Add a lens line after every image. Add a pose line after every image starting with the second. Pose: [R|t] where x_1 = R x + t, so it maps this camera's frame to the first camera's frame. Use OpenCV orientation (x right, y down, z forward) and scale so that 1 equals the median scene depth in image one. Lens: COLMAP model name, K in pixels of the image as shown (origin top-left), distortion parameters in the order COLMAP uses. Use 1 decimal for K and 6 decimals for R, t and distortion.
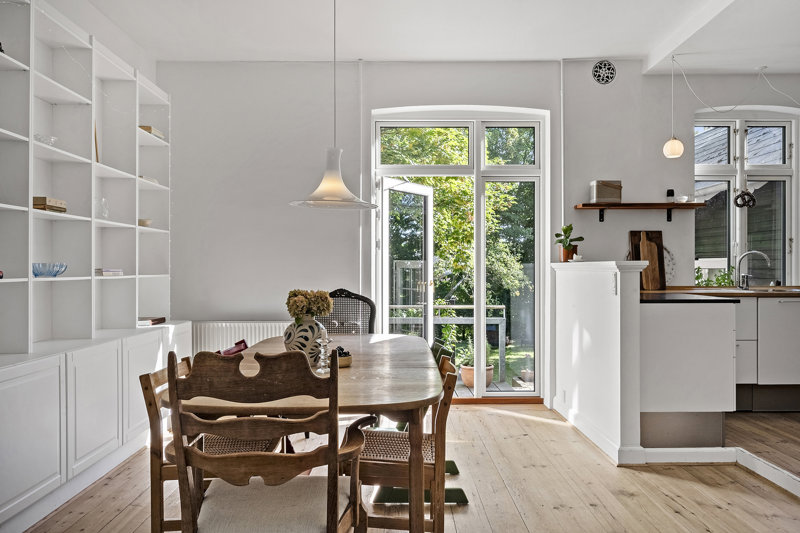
lens RADIAL K [[583.3, 0, 400.3], [0, 583.3, 265.0], [0, 0, 1]] dist [-0.002230, -0.000340]
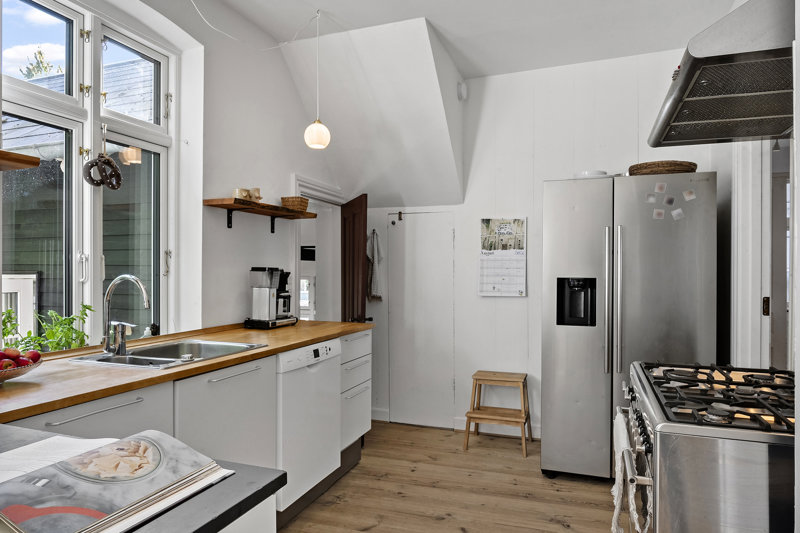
lens RADIAL K [[517.6, 0, 400.1], [0, 517.6, 268.4], [0, 0, 1]] dist [0.005406, 0.000221]
pose [[0.353997, 0.003502, 0.935240, 0.253593], [-0.002717, 0.999993, -0.002715, -0.026368], [-0.935243, -0.001580, 0.354004, 0.585542]]
